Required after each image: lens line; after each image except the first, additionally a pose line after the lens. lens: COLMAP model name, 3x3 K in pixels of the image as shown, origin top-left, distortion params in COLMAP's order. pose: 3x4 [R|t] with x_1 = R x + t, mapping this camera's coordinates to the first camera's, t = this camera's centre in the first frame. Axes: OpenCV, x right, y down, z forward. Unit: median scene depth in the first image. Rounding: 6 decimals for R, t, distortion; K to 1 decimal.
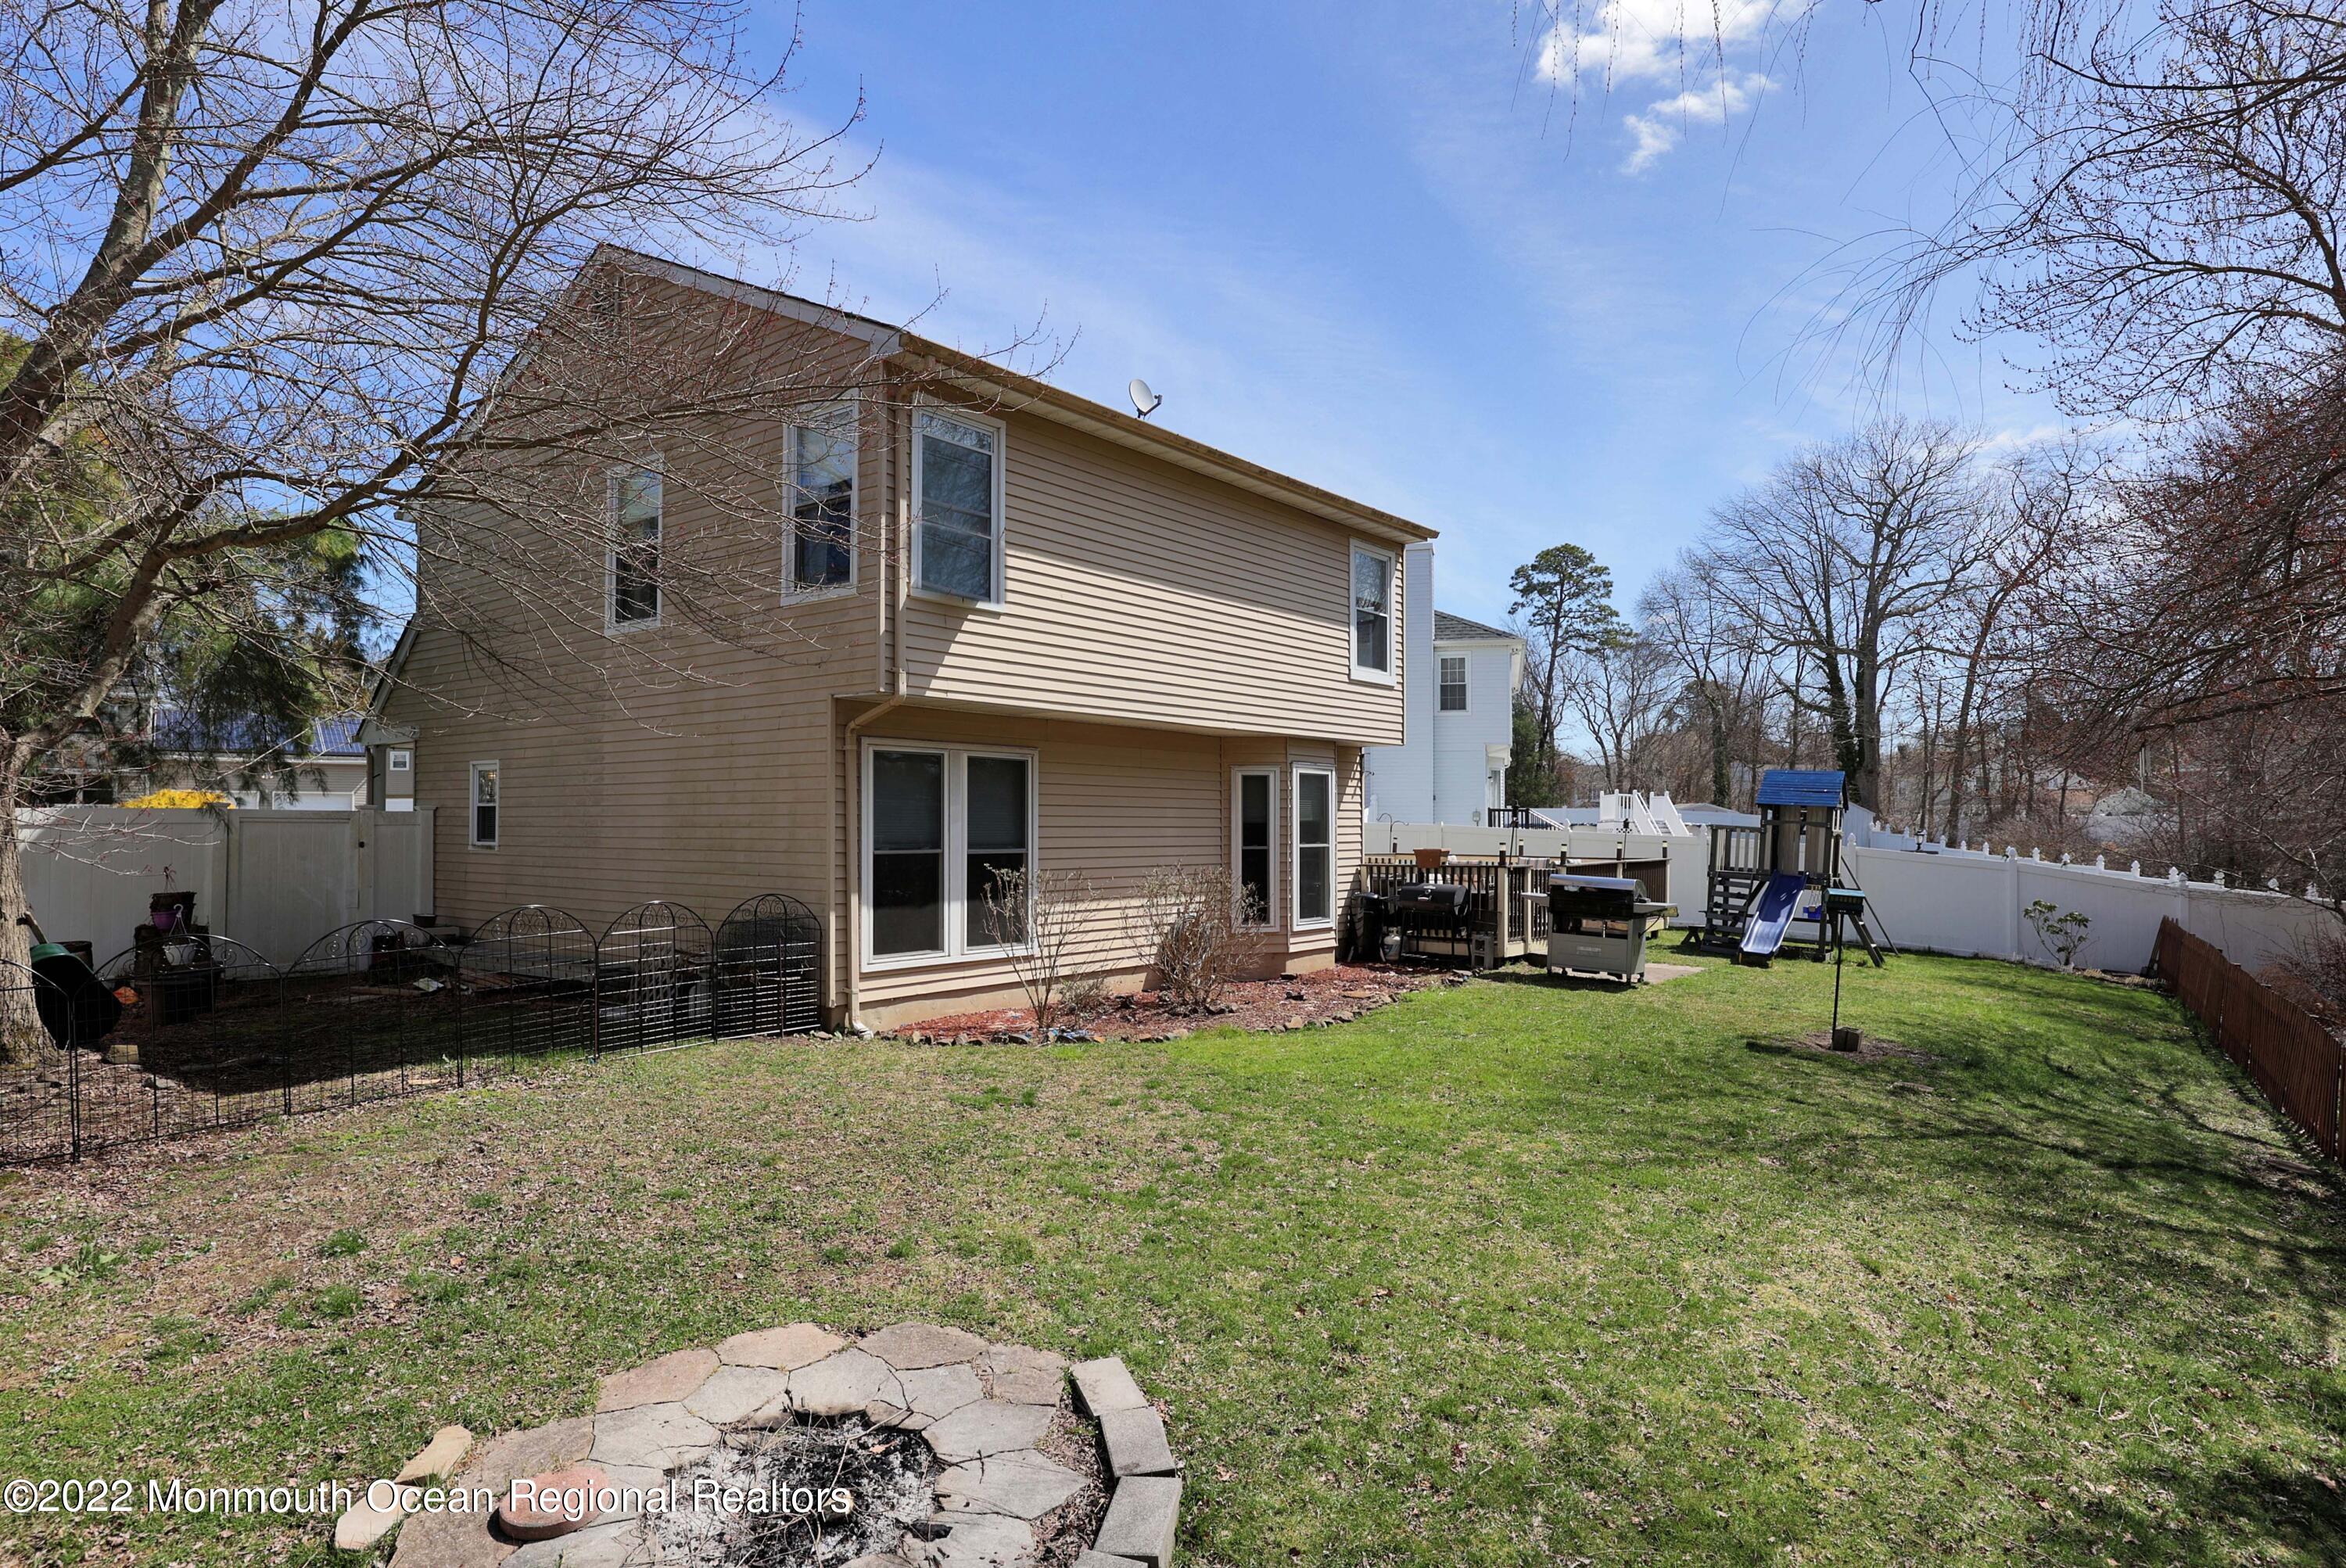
lens RADIAL K [[1345.1, 0, 1174.4], [0, 1345.1, 790.3], [0, 0, 1]] dist [0.000521, -0.001519]
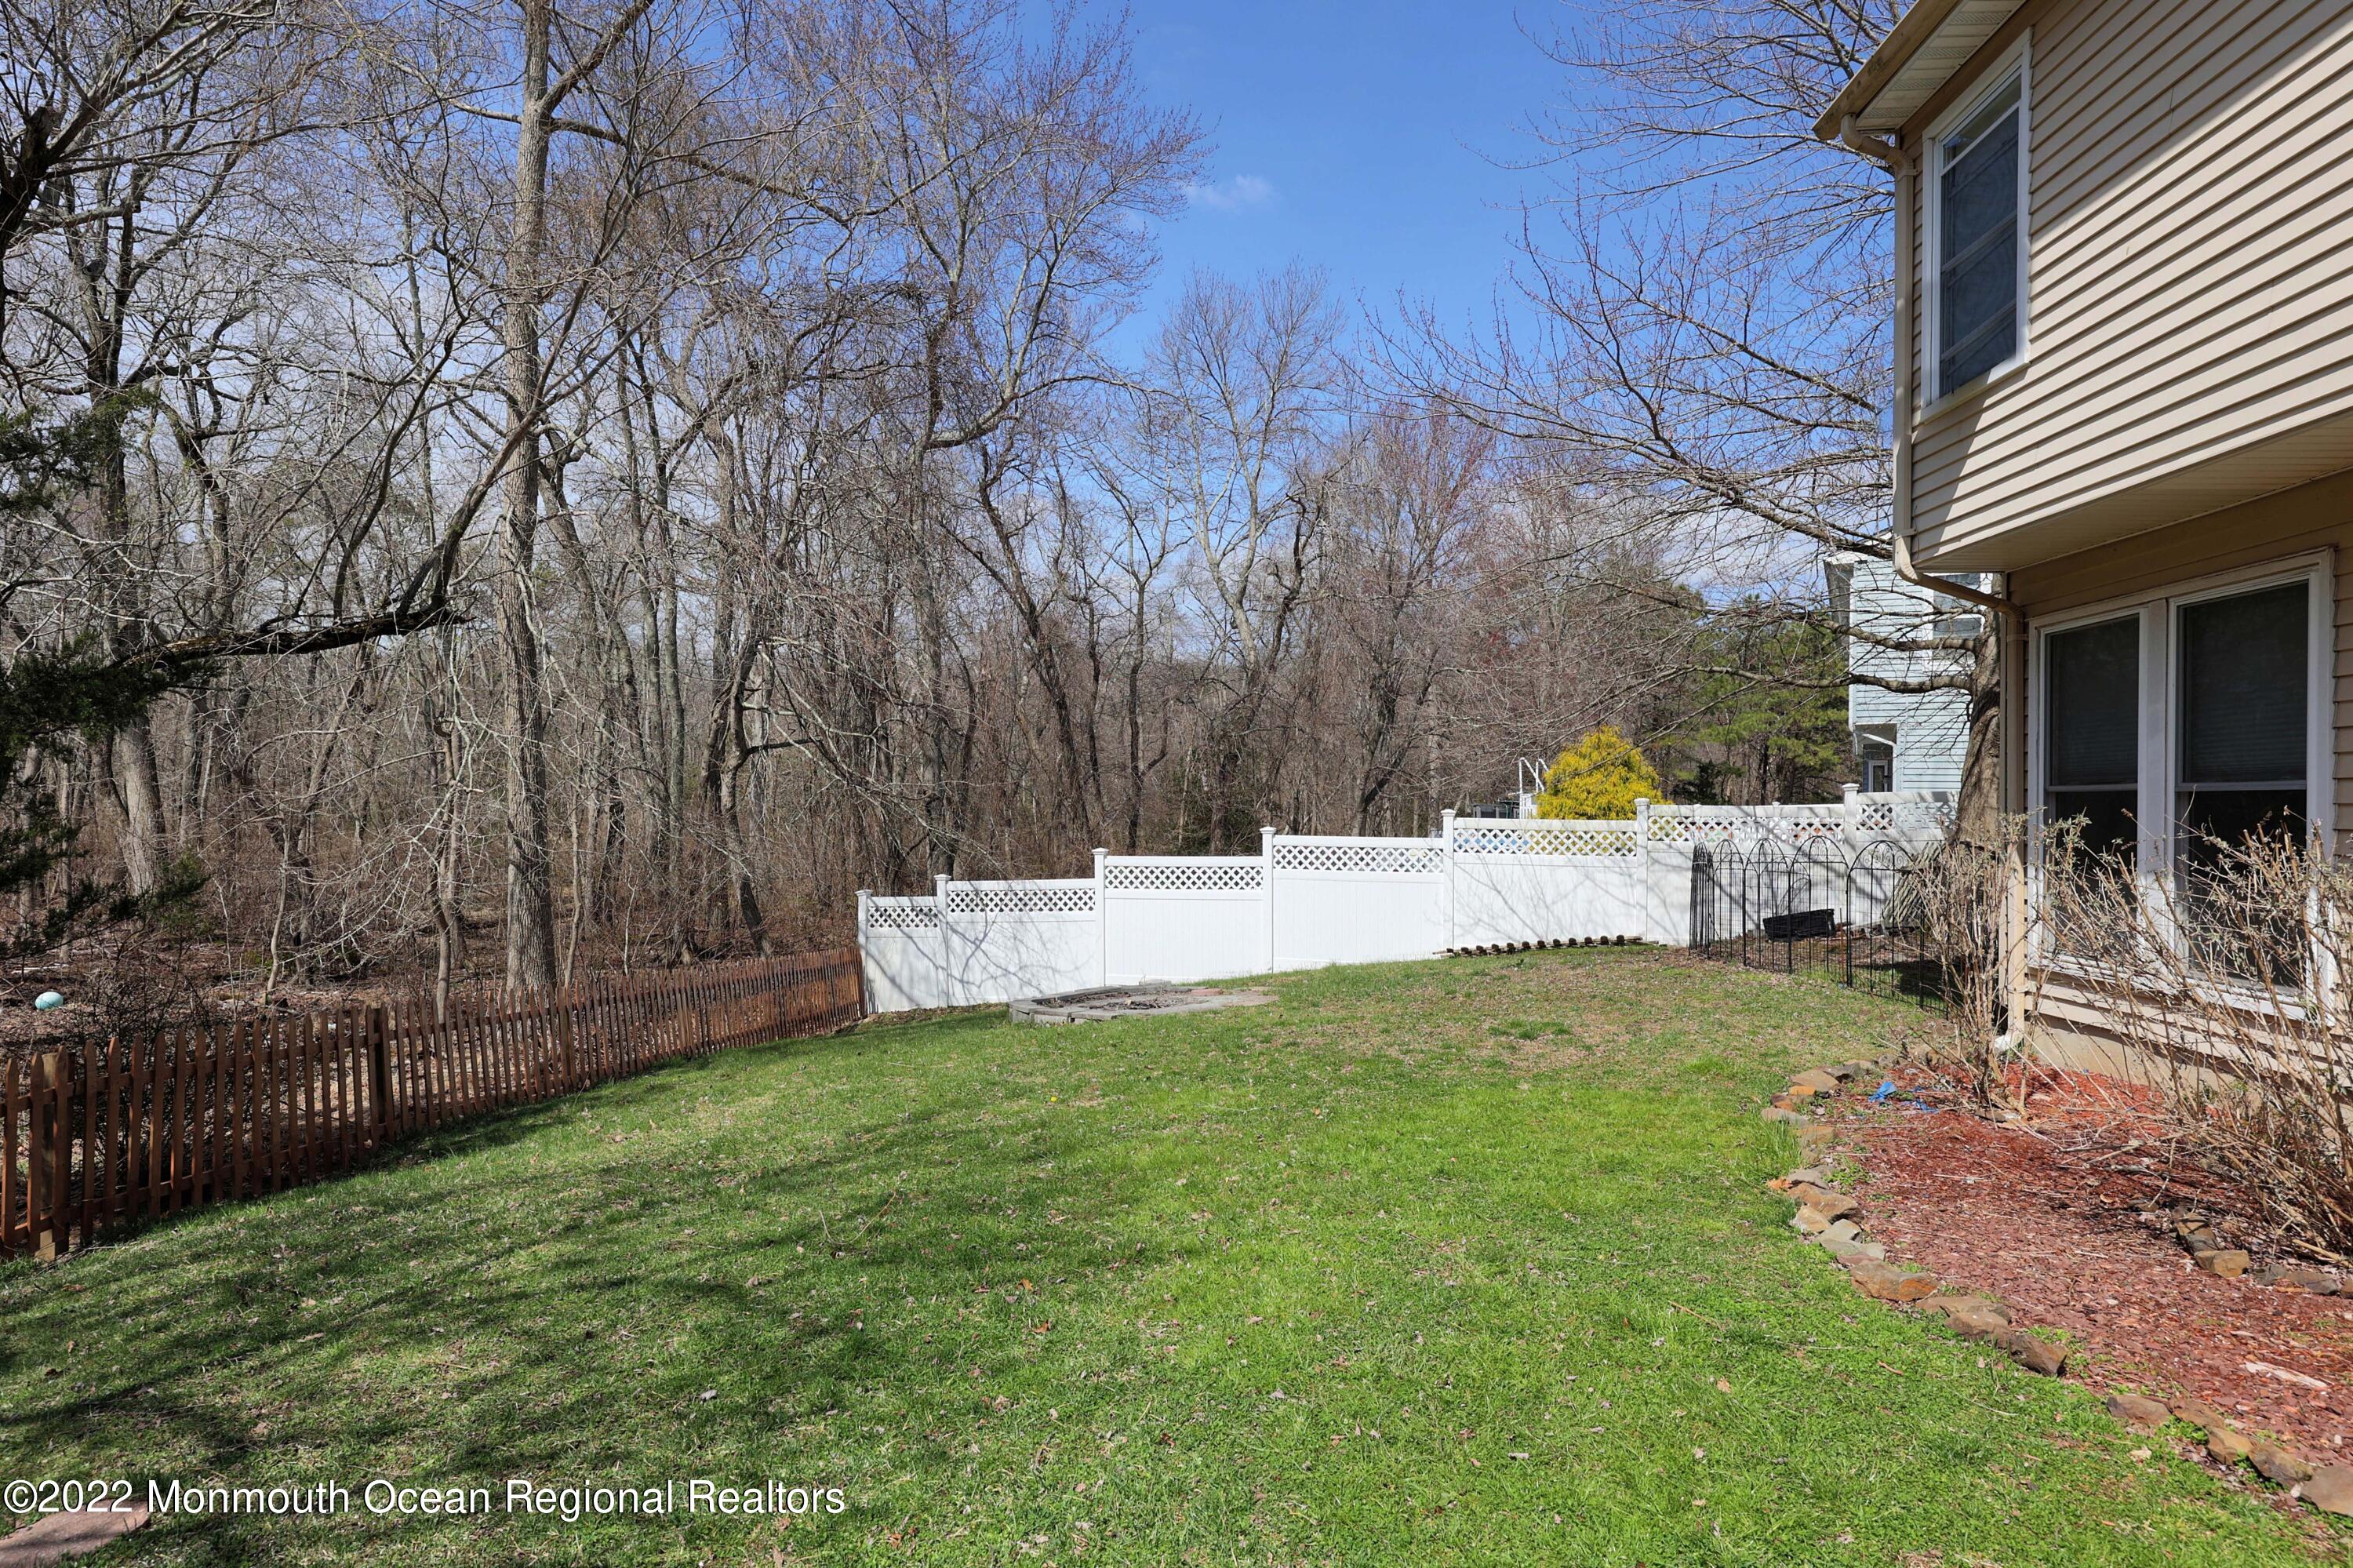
lens RADIAL K [[1349.1, 0, 1178.0], [0, 1349.1, 790.3], [0, 0, 1]] dist [0.000521, -0.001519]
pose [[-0.820867, -0.024976, -0.570573, 0.489903], [-0.007731, 0.999438, -0.032627, 0.069718], [0.571067, -0.022371, -0.820599, 1.270393]]
